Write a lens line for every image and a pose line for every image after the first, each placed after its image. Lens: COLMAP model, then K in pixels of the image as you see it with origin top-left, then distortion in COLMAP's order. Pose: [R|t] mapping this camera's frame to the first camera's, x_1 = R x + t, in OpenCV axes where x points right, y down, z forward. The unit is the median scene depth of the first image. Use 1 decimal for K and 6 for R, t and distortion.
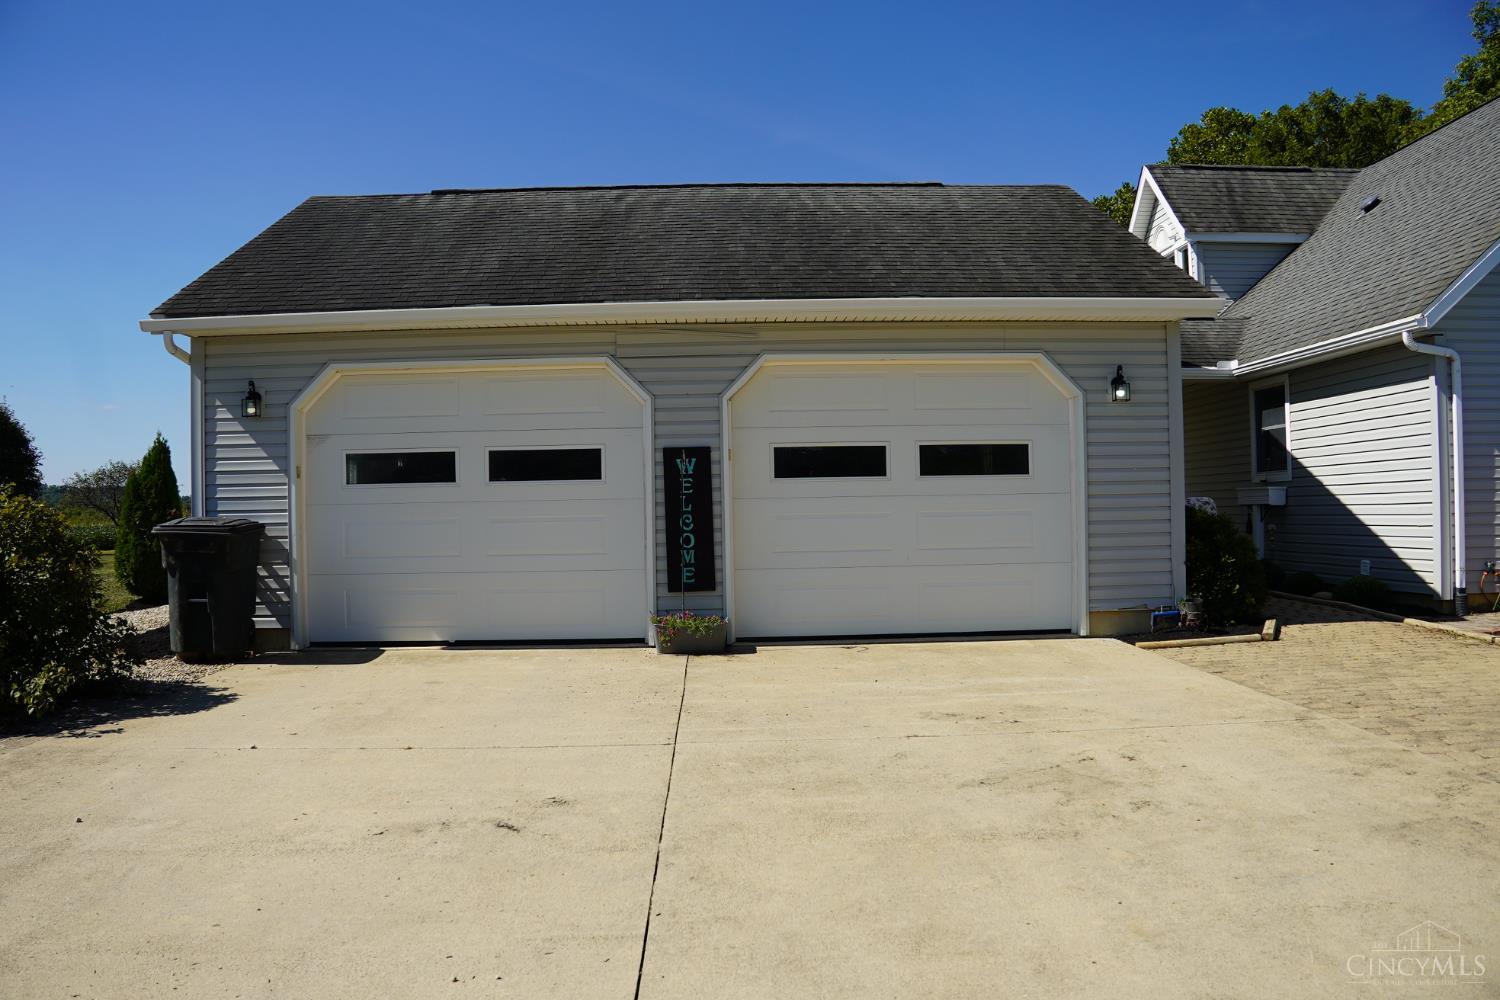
lens RADIAL K [[1216.7, 0, 750.0], [0, 1216.7, 500.0], [0, 0, 1]] dist [-0.218310, 0.133300]
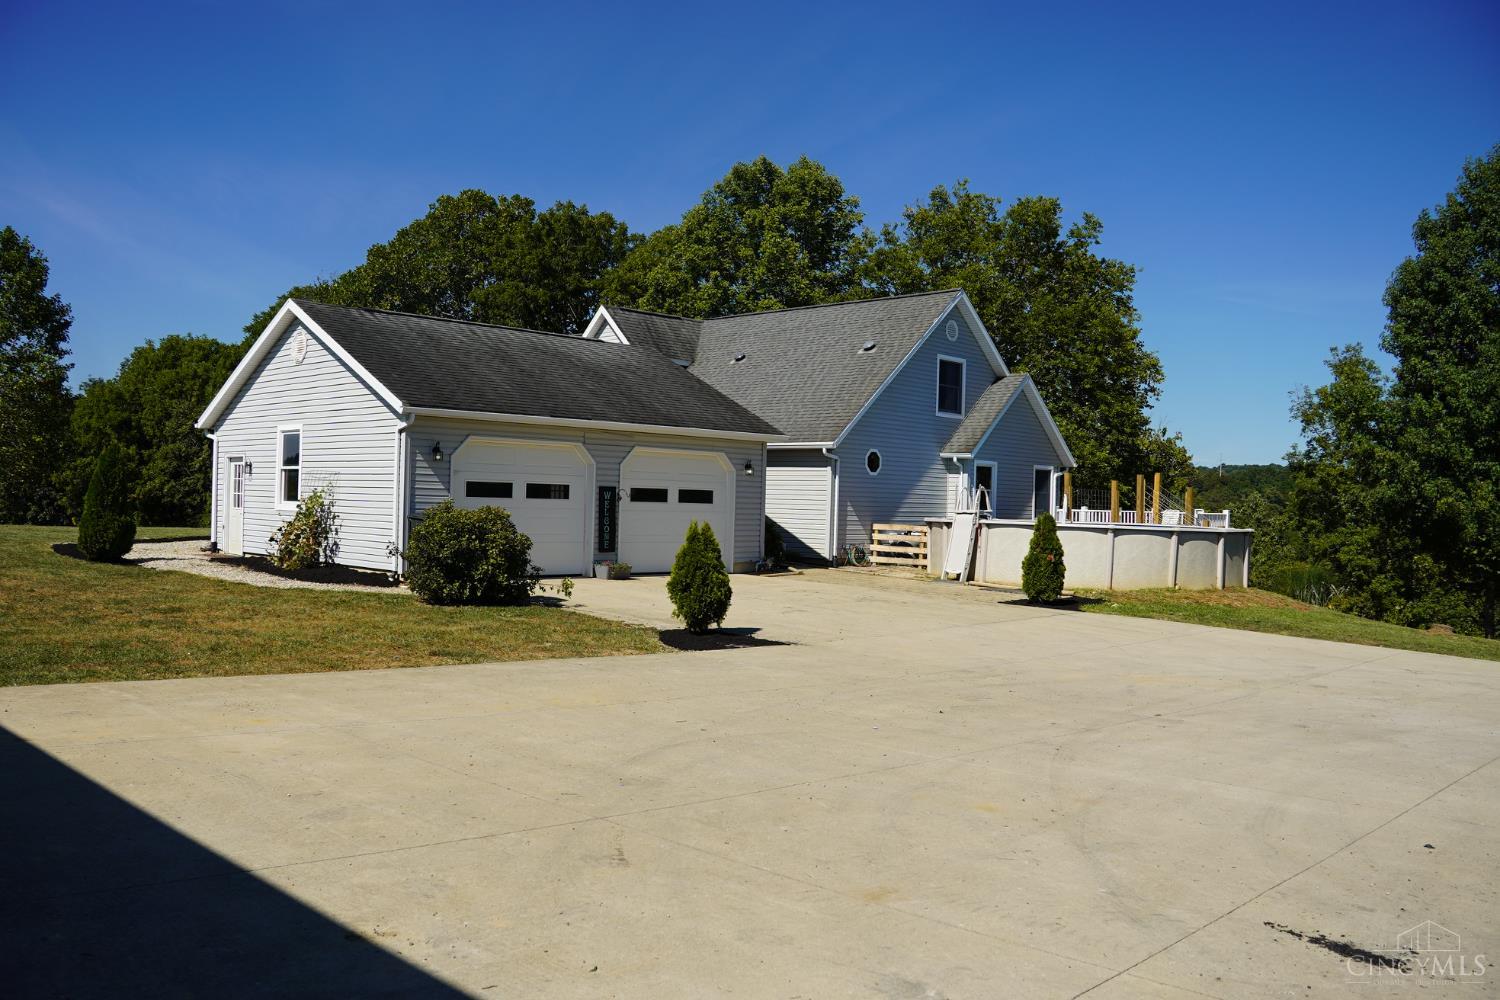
lens RADIAL K [[1216.7, 0, 750.0], [0, 1216.7, 500.0], [0, 0, 1]] dist [-0.218310, 0.133300]
pose [[0.703485, 0.036270, 0.709784, -1.407762], [-0.047155, 0.998878, -0.004306, -0.021786], [-0.709144, -0.030441, 0.704407, -0.717864]]
